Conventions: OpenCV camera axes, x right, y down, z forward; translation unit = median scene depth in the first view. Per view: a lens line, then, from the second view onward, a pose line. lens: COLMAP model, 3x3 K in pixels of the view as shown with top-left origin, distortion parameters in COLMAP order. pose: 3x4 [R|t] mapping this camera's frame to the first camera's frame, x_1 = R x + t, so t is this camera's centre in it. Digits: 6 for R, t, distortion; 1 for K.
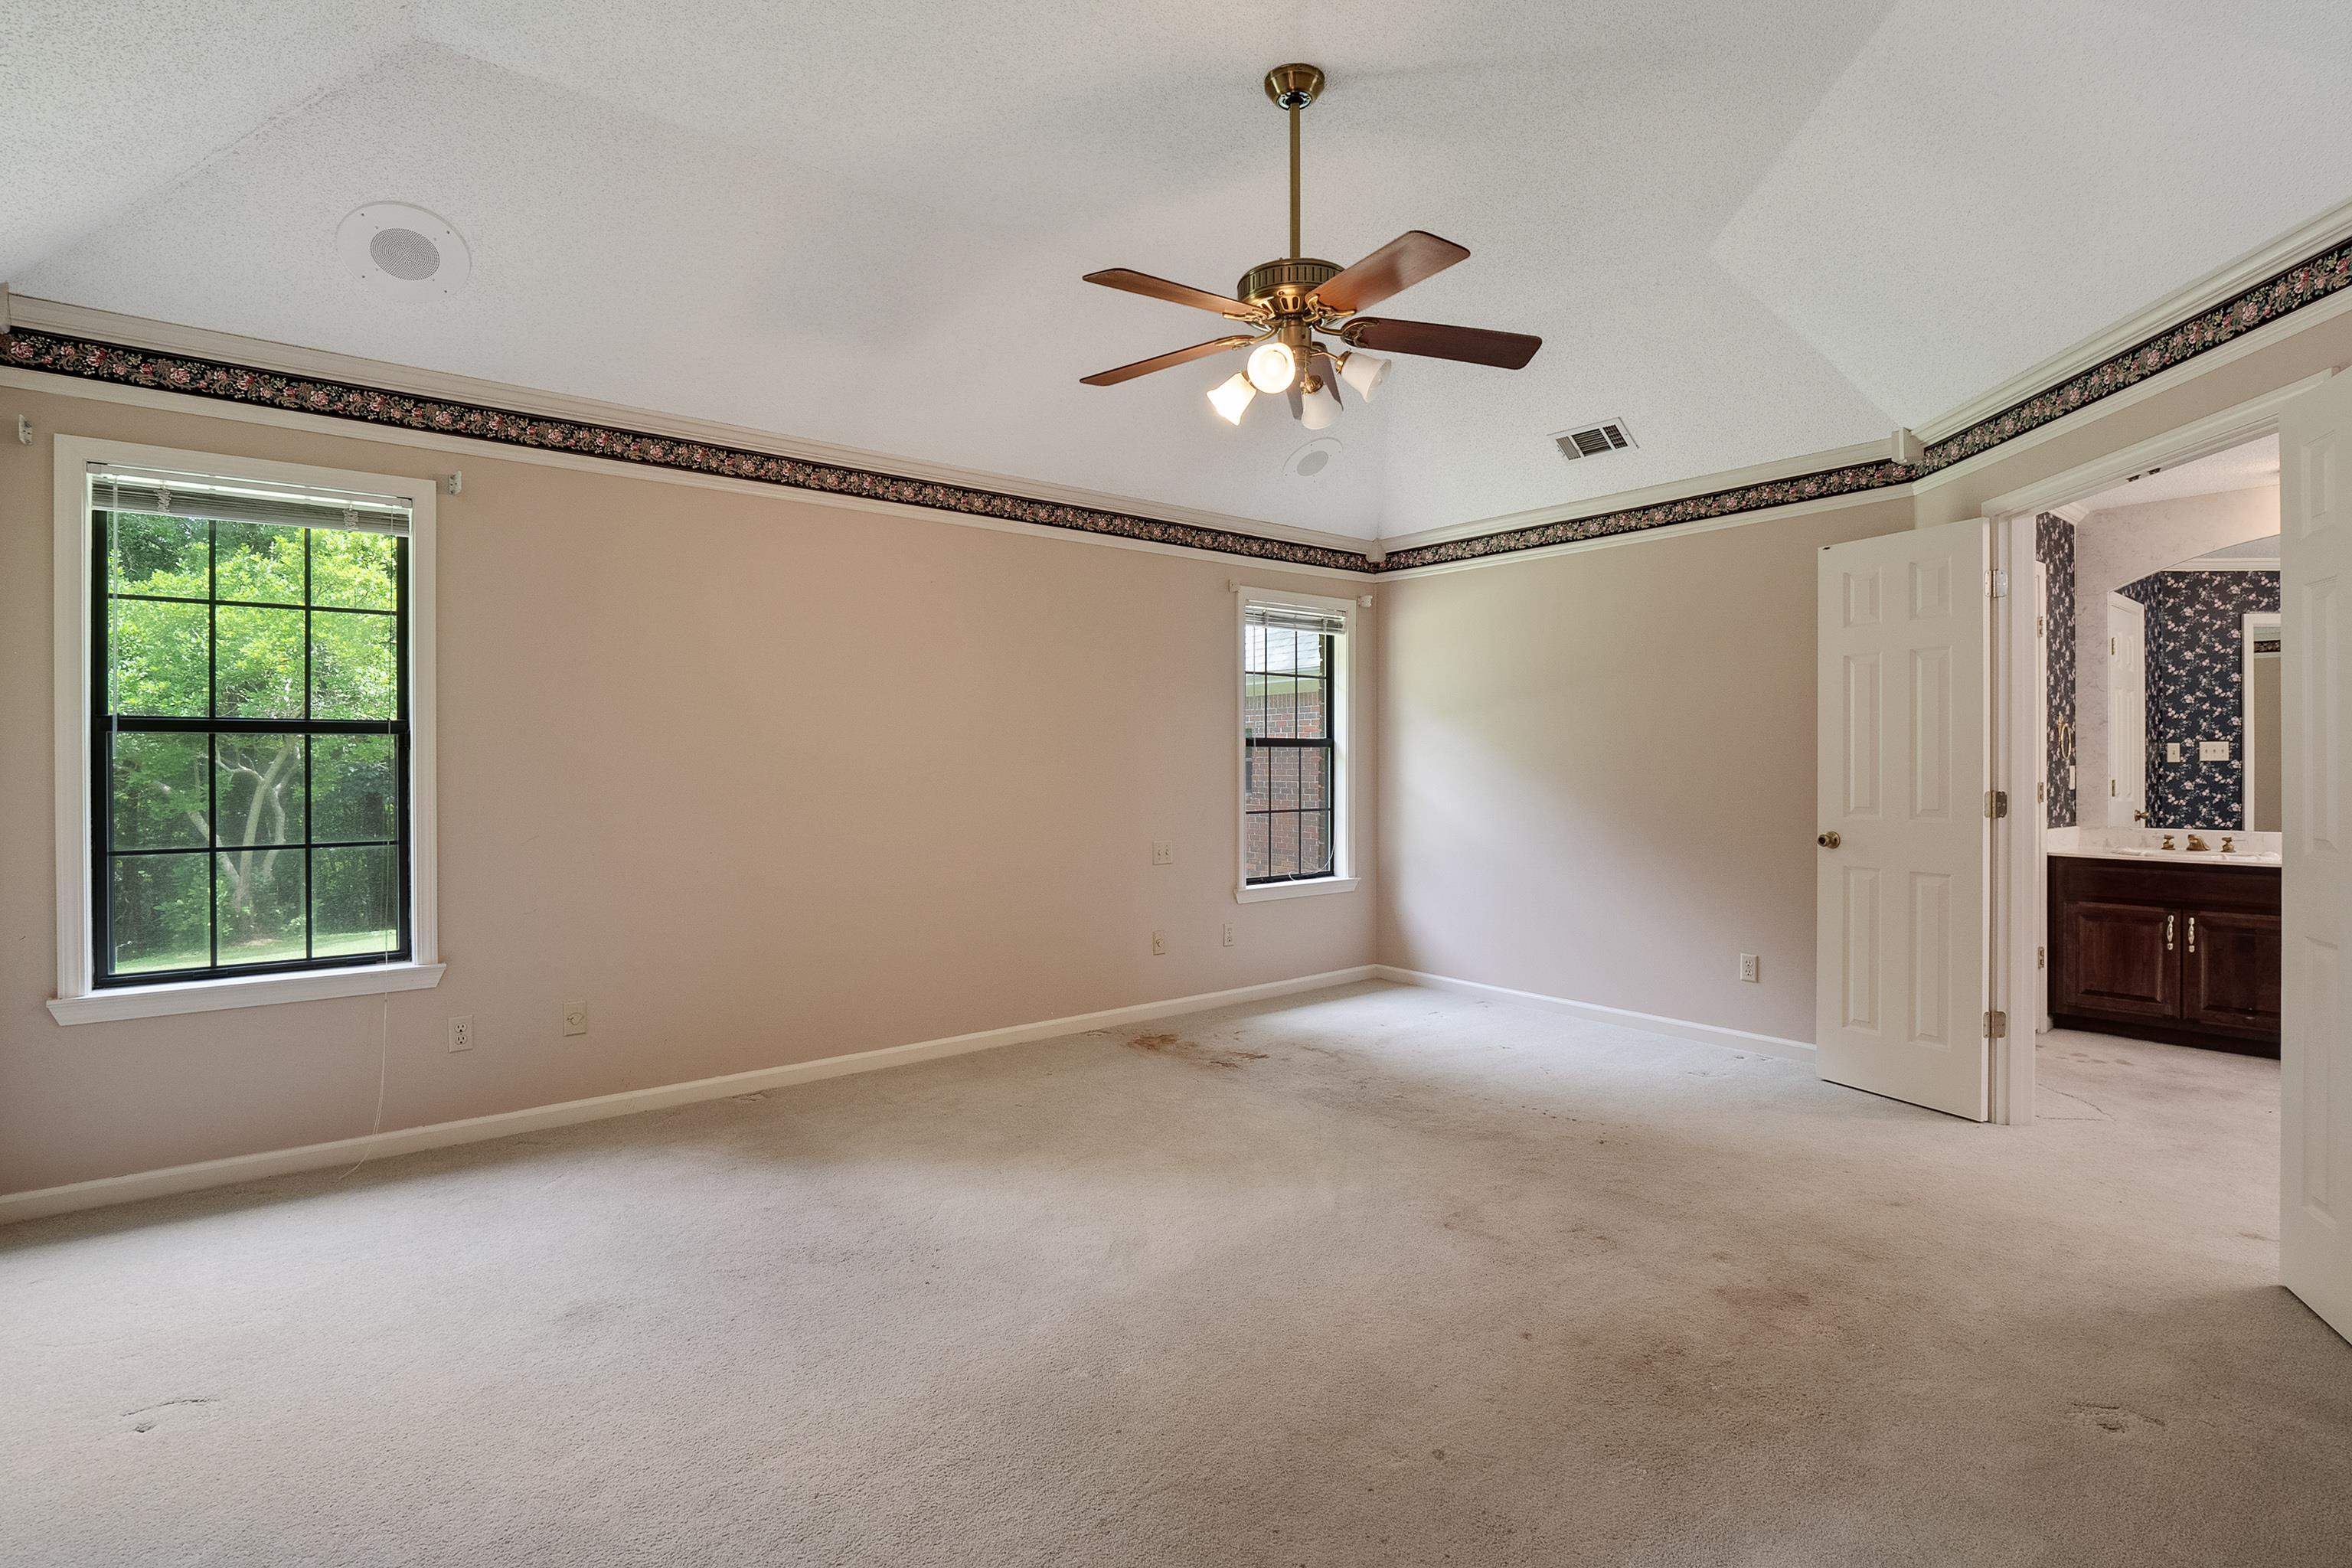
lens RADIAL K [[1132.4, 0, 1182.7], [0, 1132.4, 767.4], [0, 0, 1]] dist [0.001336, -0.000038]
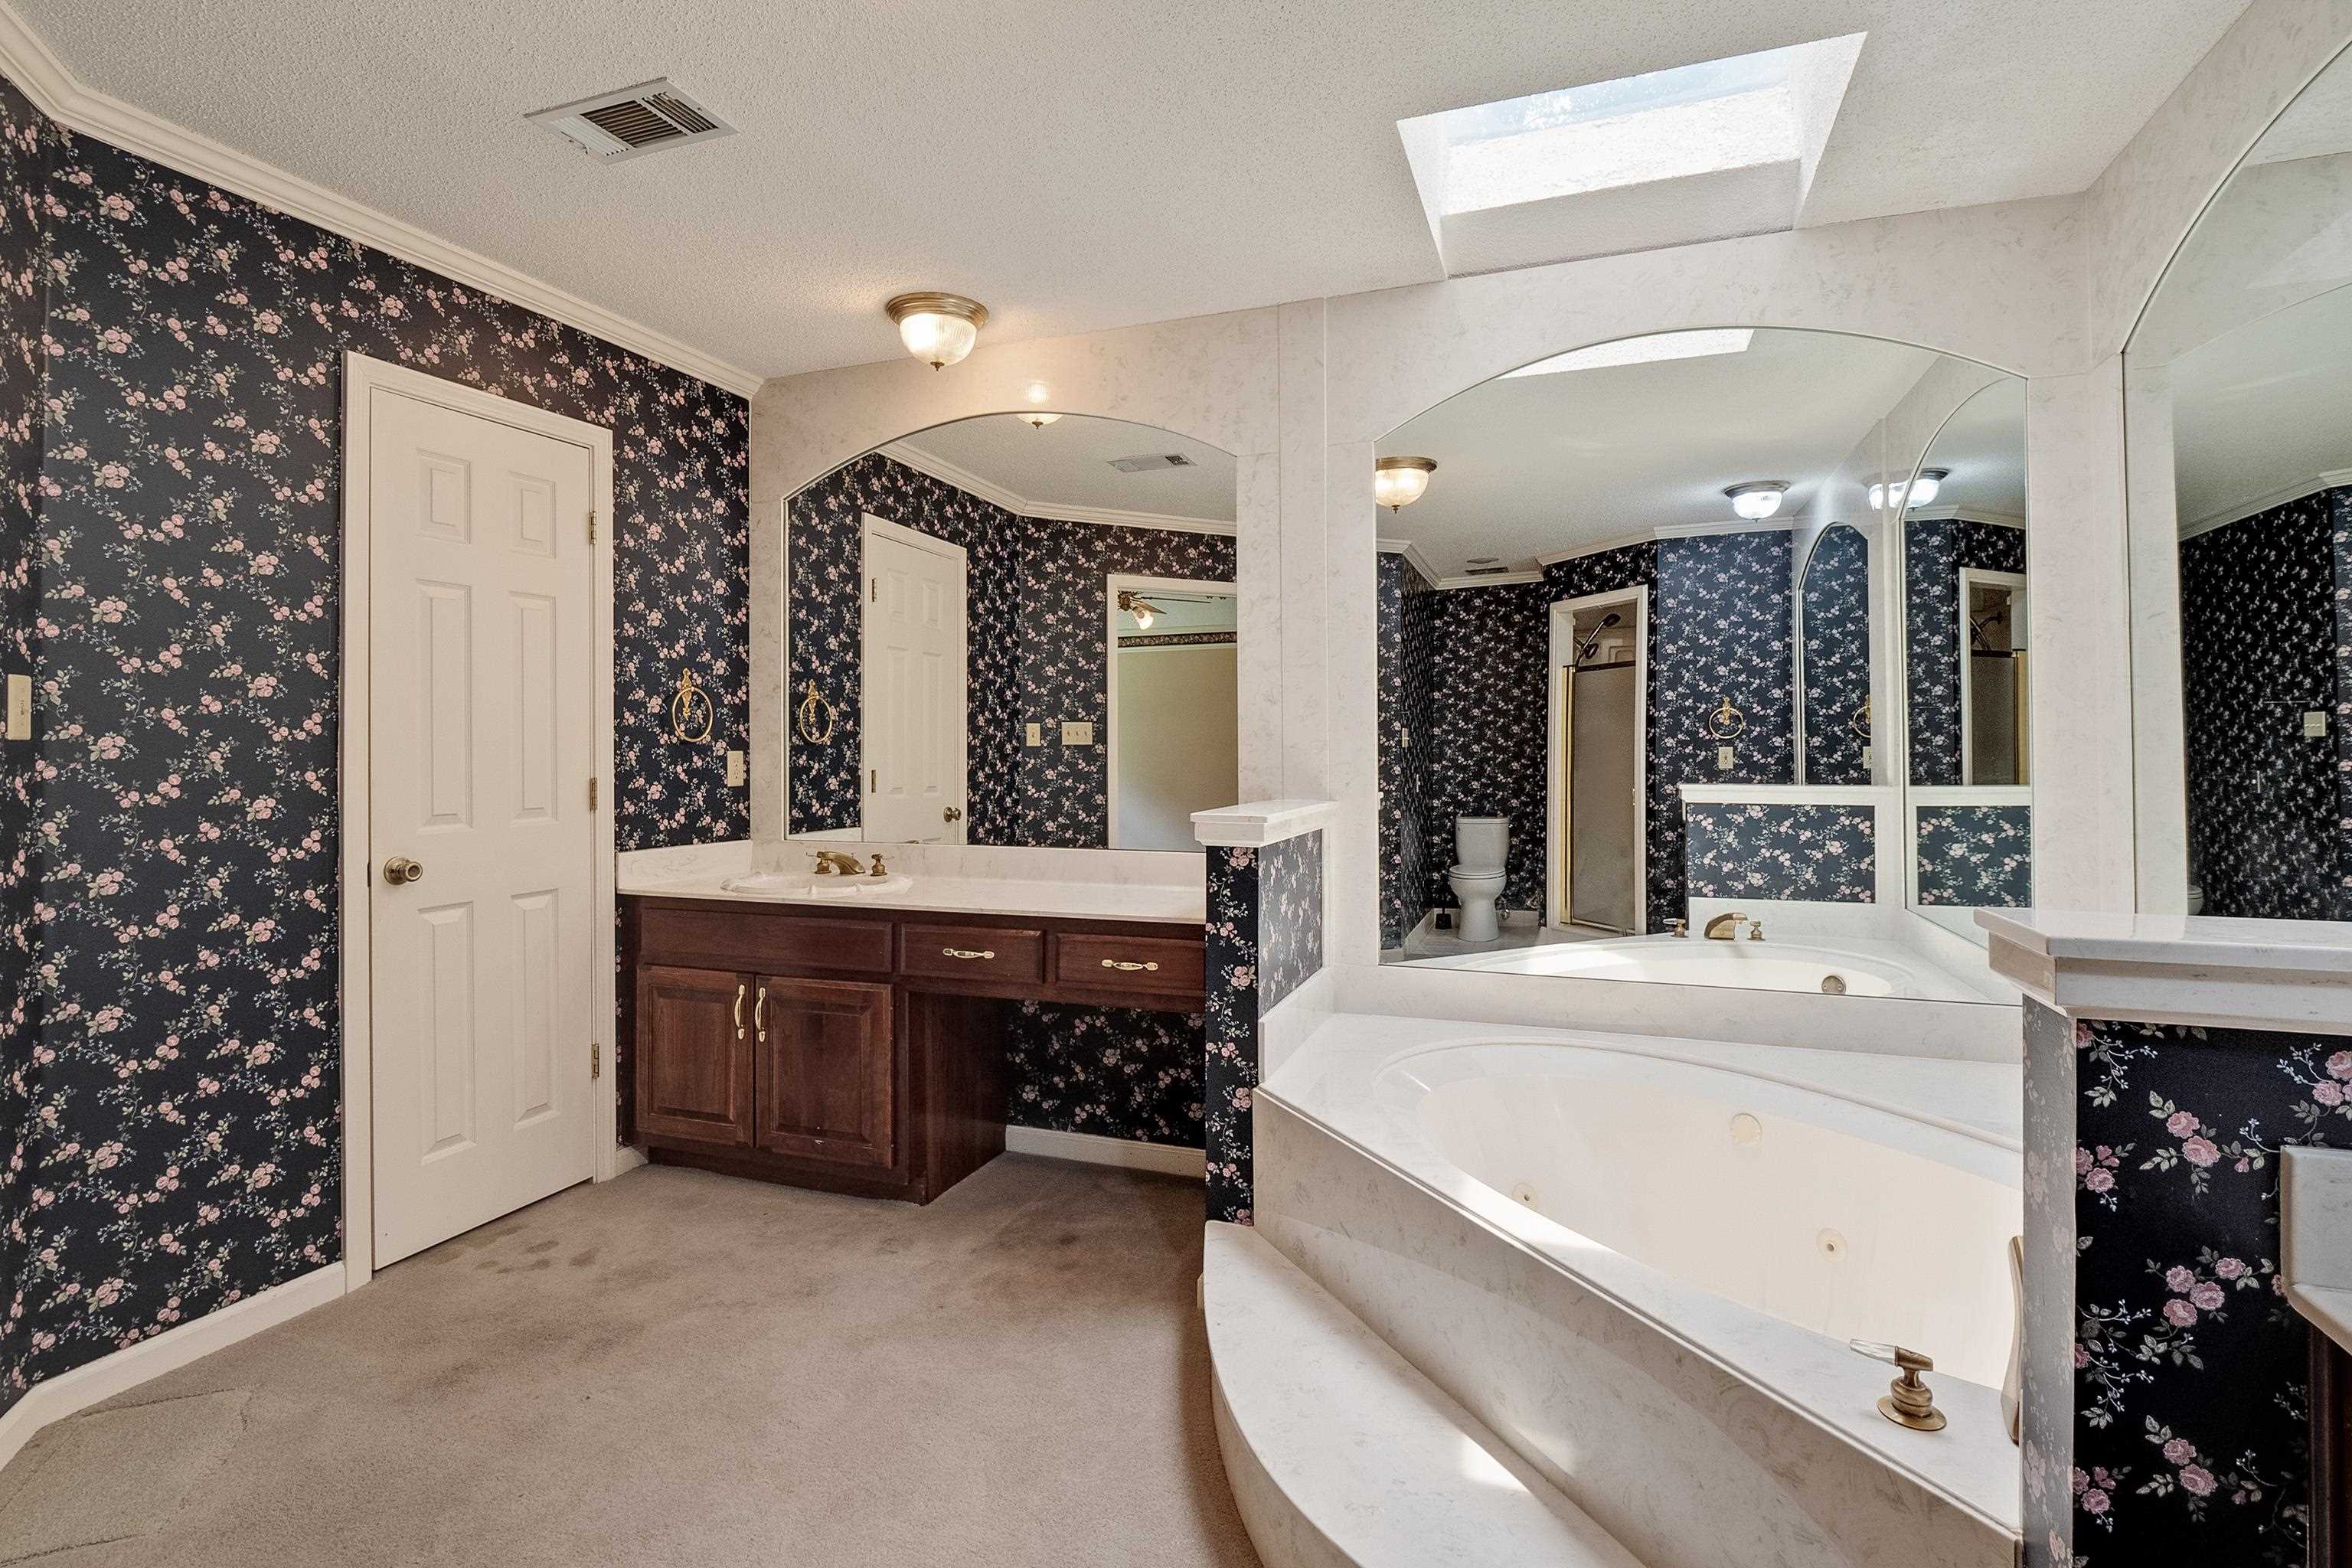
lens RADIAL K [[1132.4, 0, 1182.7], [0, 1132.4, 767.4], [0, 0, 1]] dist [0.001336, -0.000038]
pose [[0.855982, -0.015235, 0.516782, 0.538601], [0.010337, 0.999870, 0.012356, 0.001585], [-0.516903, -0.005234, 0.856028, 0.232098]]
